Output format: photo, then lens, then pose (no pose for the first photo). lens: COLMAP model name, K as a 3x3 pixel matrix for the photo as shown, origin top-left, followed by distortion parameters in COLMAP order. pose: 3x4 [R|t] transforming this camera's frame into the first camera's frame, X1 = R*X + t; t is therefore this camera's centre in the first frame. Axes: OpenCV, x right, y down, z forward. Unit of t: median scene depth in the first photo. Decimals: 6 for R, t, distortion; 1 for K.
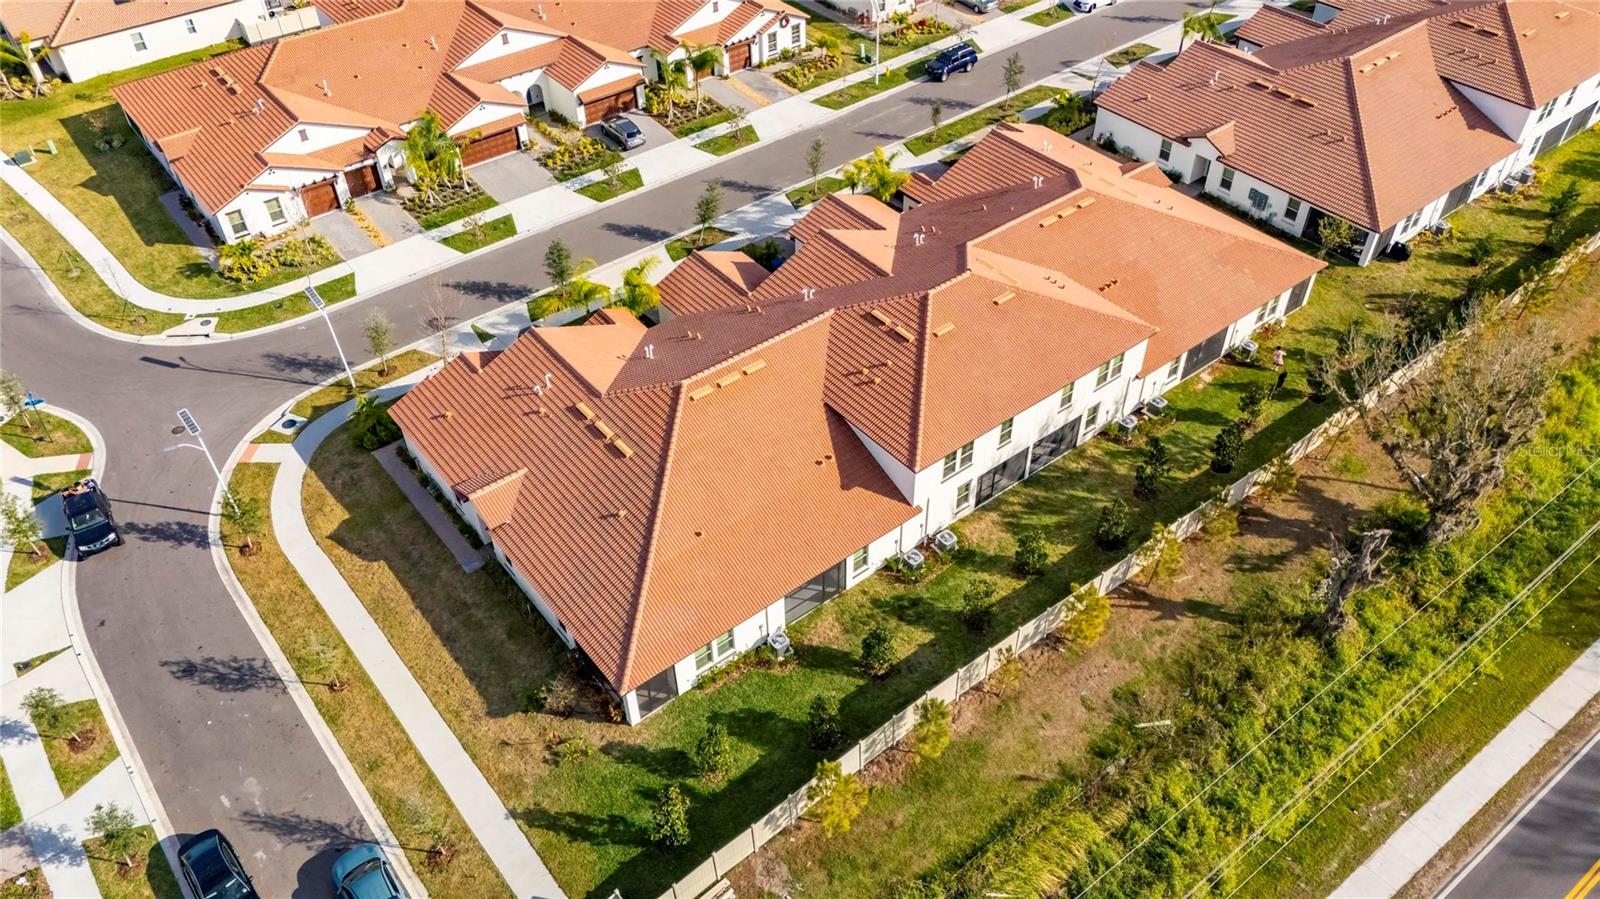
lens RADIAL K [[1177.5, 0, 808.4], [0, 1177.5, 455.2], [0, 0, 1]] dist [0.076247, -0.071254]
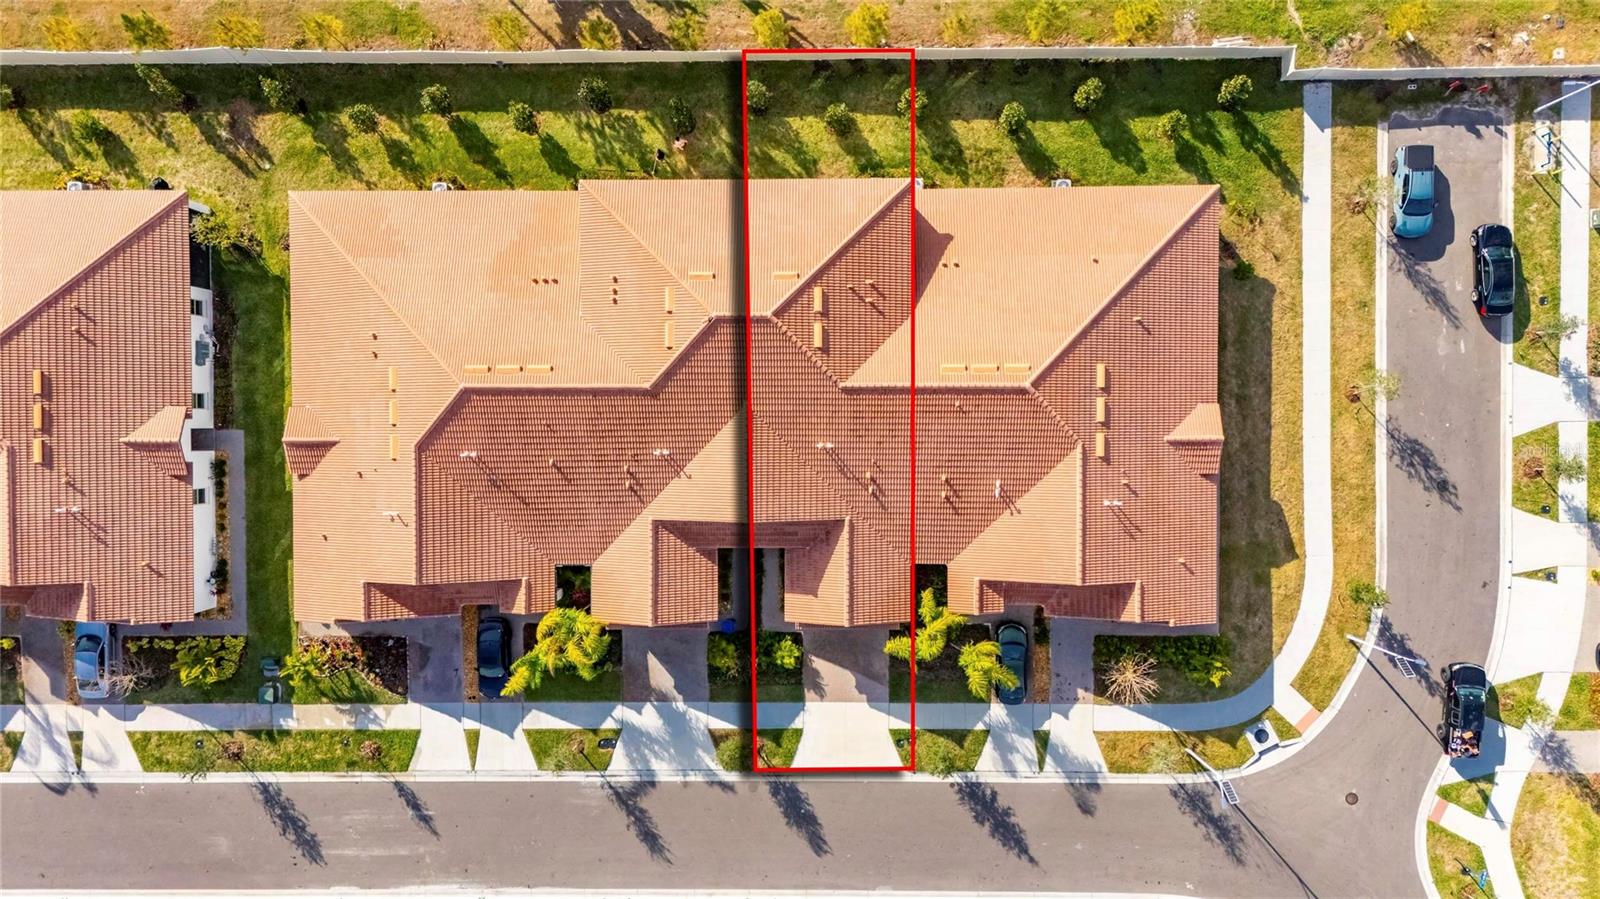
lens RADIAL K [[1177.5, 0, 817.4], [0, 1177.5, 428.3], [0, 0, 1]] dist [0.076247, -0.071254]
pose [[-0.782803, -0.622002, 0.018251, -0.003120], [0.444853, -0.538866, 0.715353, -0.802523], [-0.435116, 0.568099, 0.698525, 0.334798]]
